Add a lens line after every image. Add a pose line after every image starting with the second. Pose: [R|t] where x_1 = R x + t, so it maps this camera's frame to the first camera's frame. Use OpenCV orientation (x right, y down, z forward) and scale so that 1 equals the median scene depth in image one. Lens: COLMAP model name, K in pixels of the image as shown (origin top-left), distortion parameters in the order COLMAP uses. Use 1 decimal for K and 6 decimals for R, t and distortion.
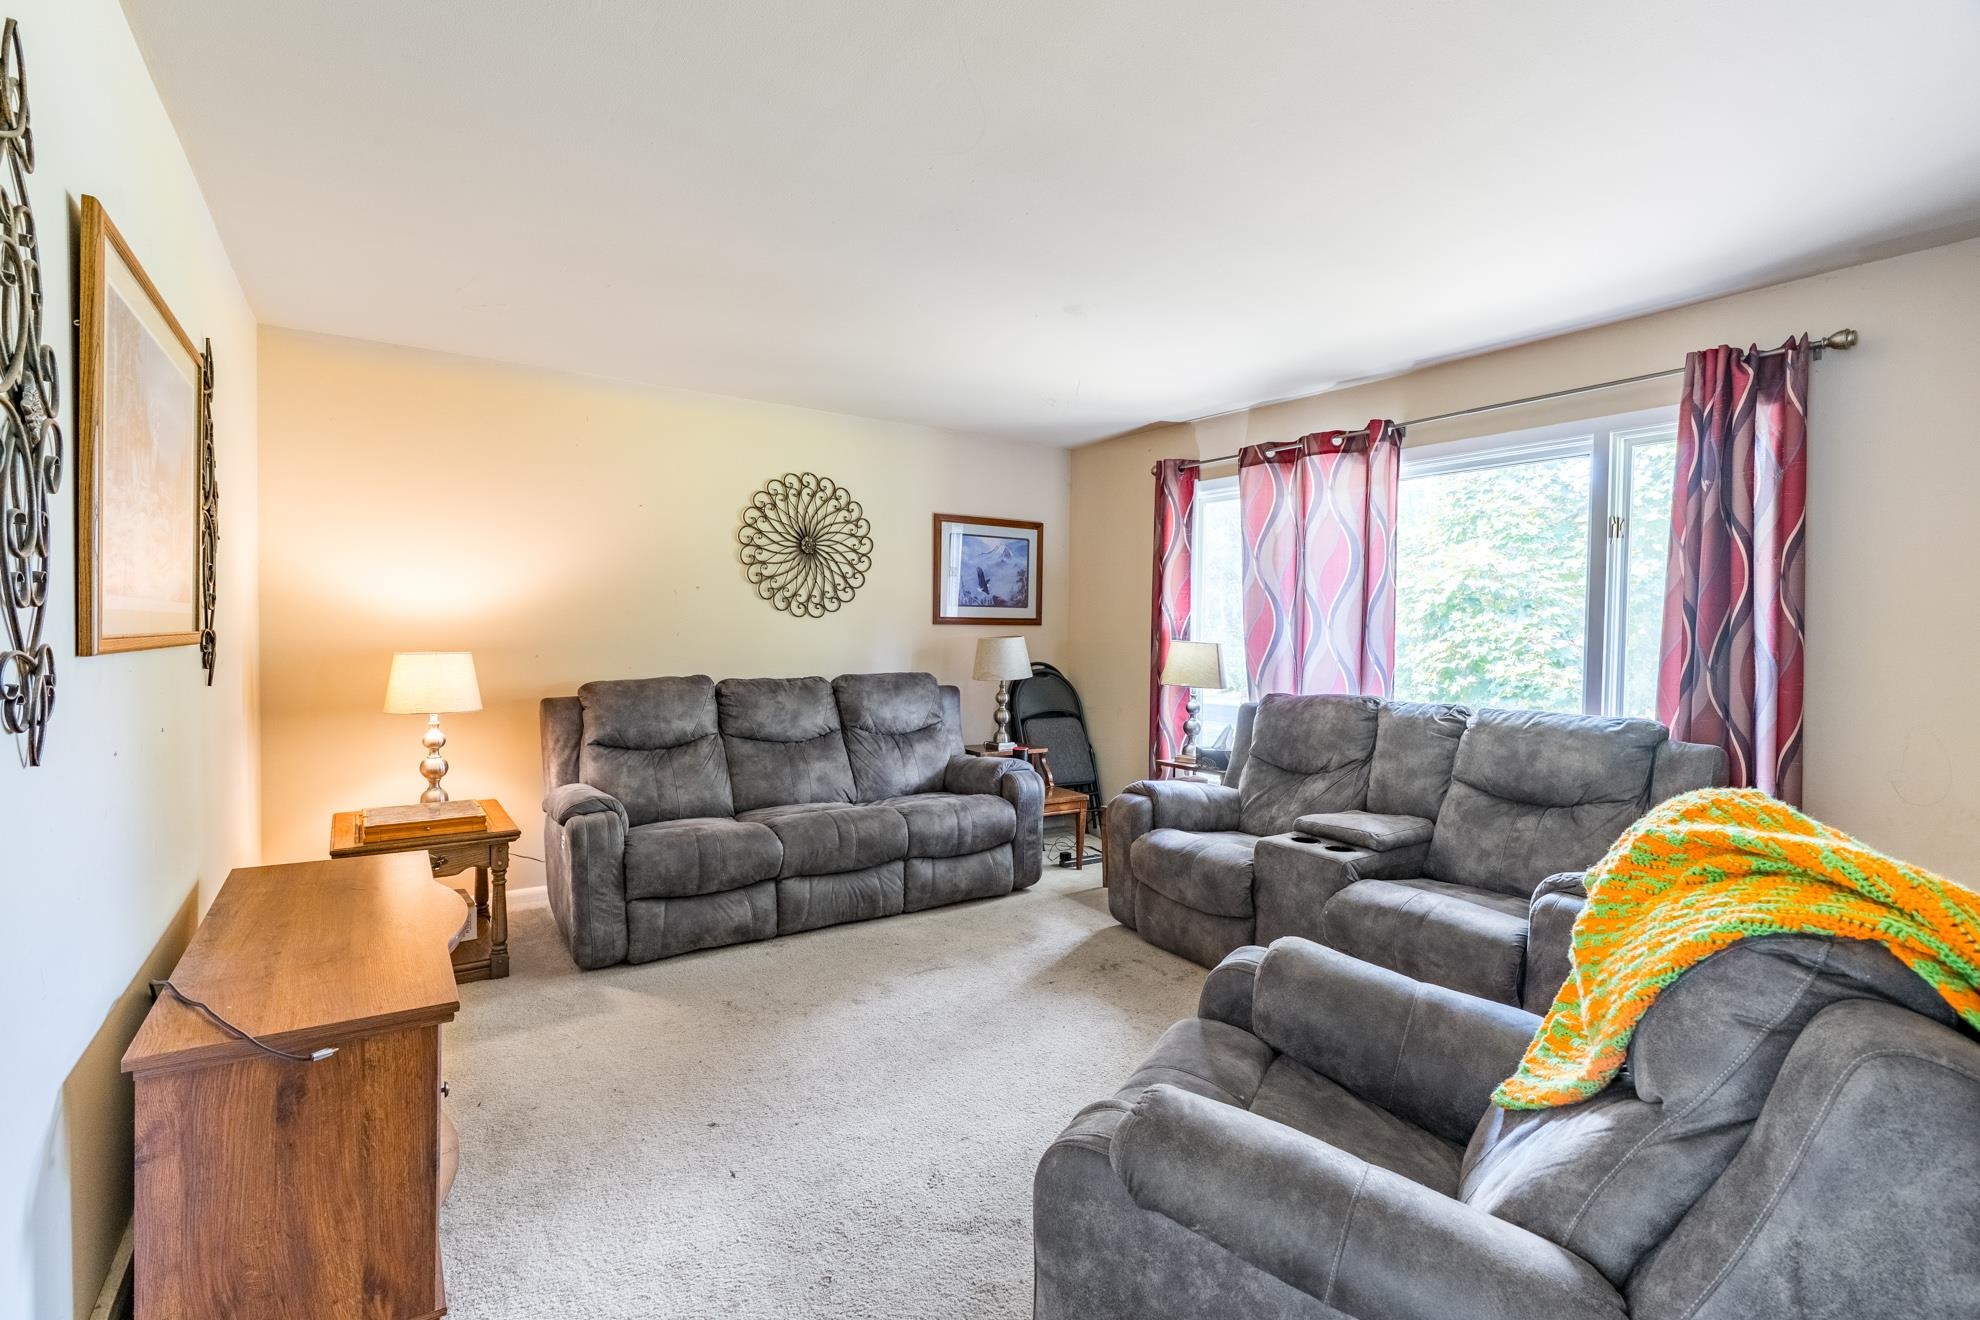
lens RADIAL K [[901.3, 0, 992.5], [0, 901.3, 652.6], [0, 0, 1]] dist [-0.010909, 0.003211]
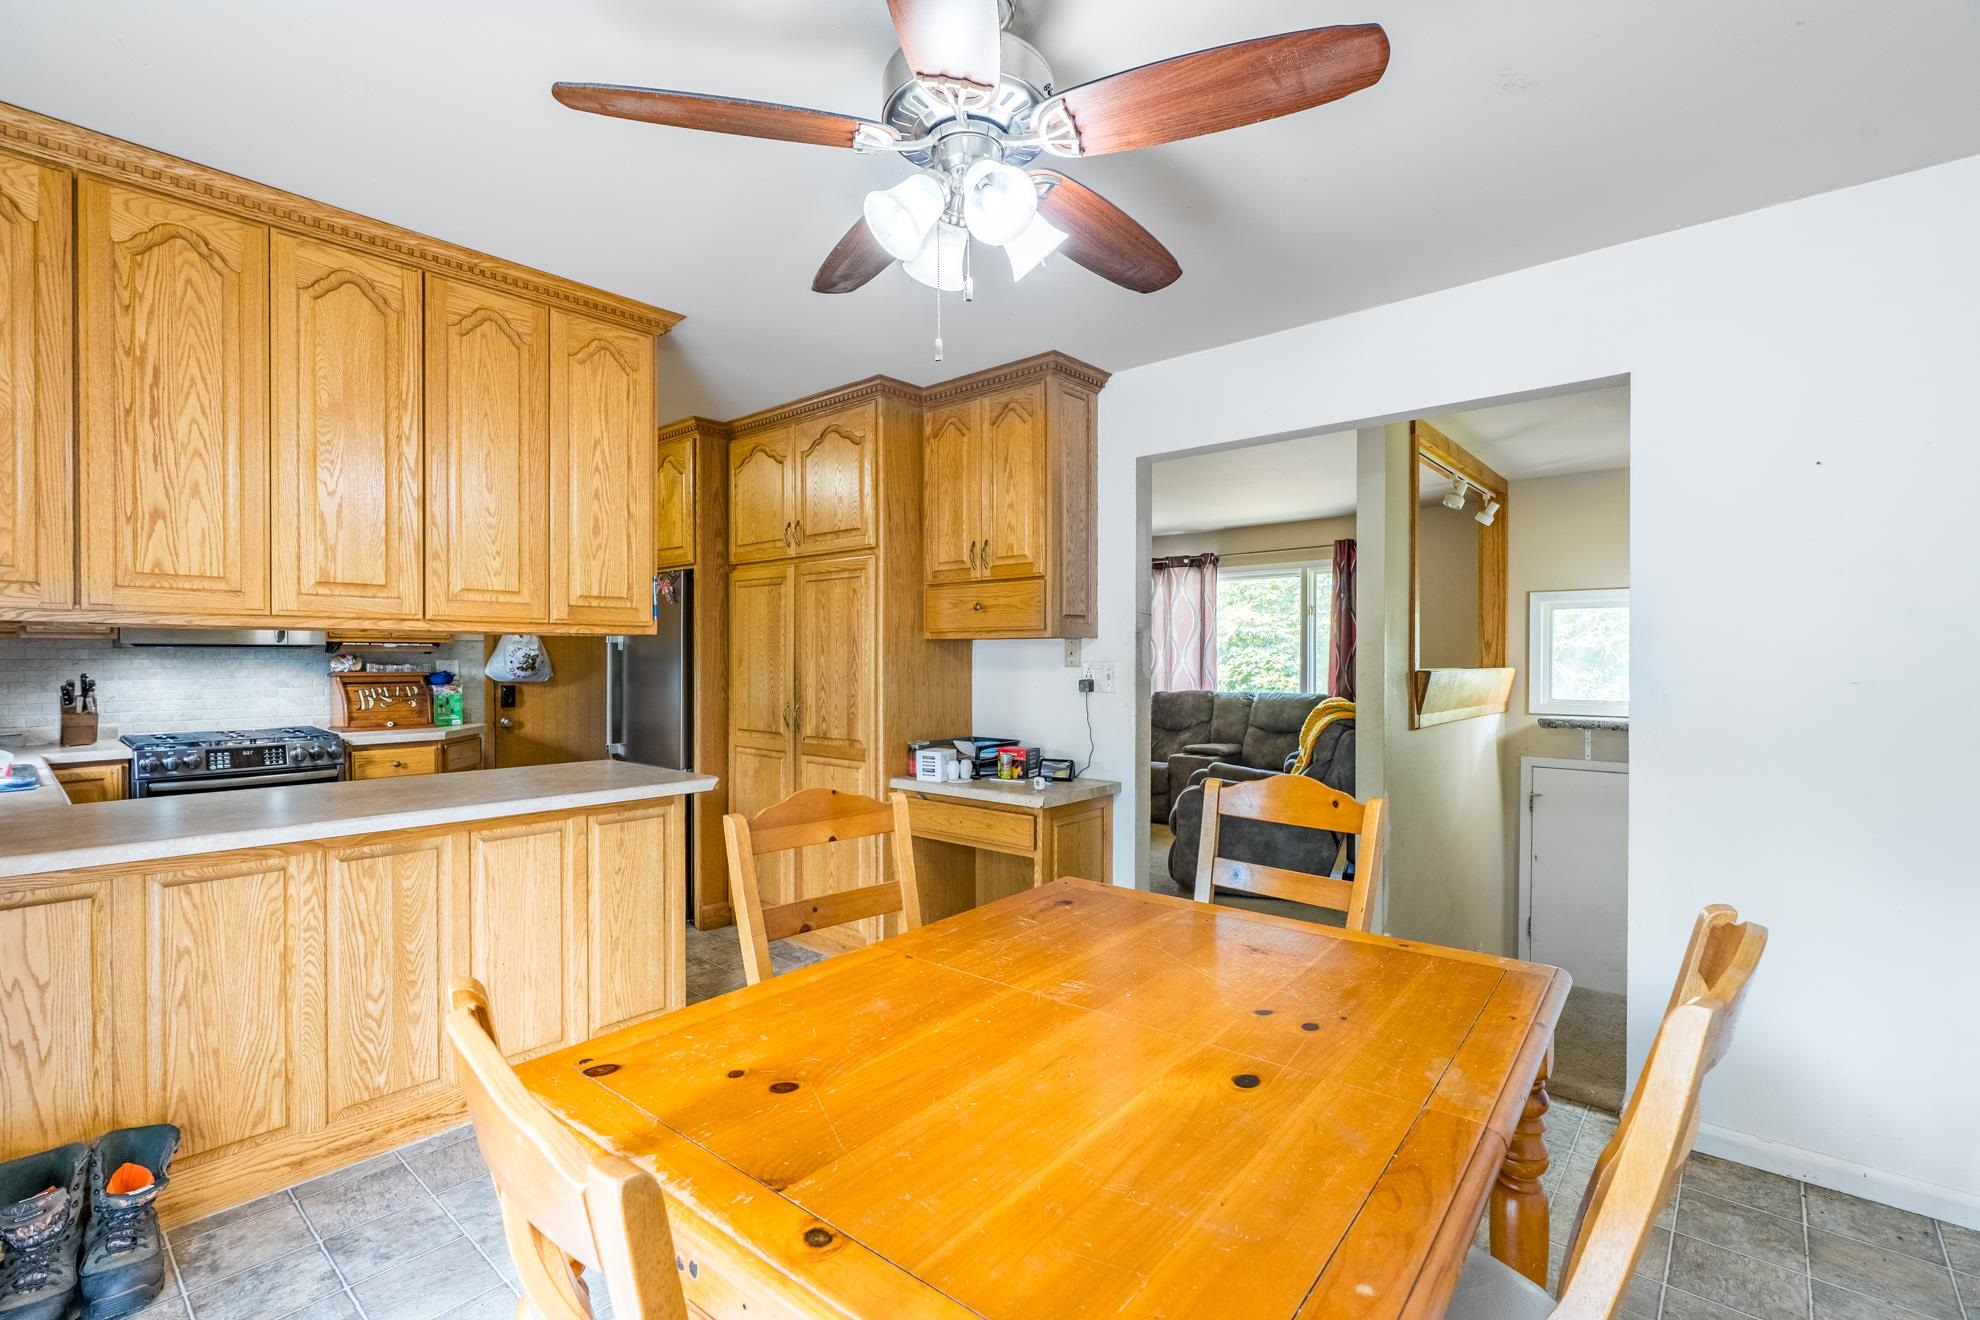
lens RADIAL K [[901.3, 0, 1025.1], [0, 901.3, 669.2], [0, 0, 1]] dist [-0.010909, 0.003211]
pose [[0.959511, -0.018916, 0.281035, -0.530368], [0.023980, 0.999606, -0.014590, 0.020563], [-0.280648, 0.020739, 0.959587, -0.808884]]
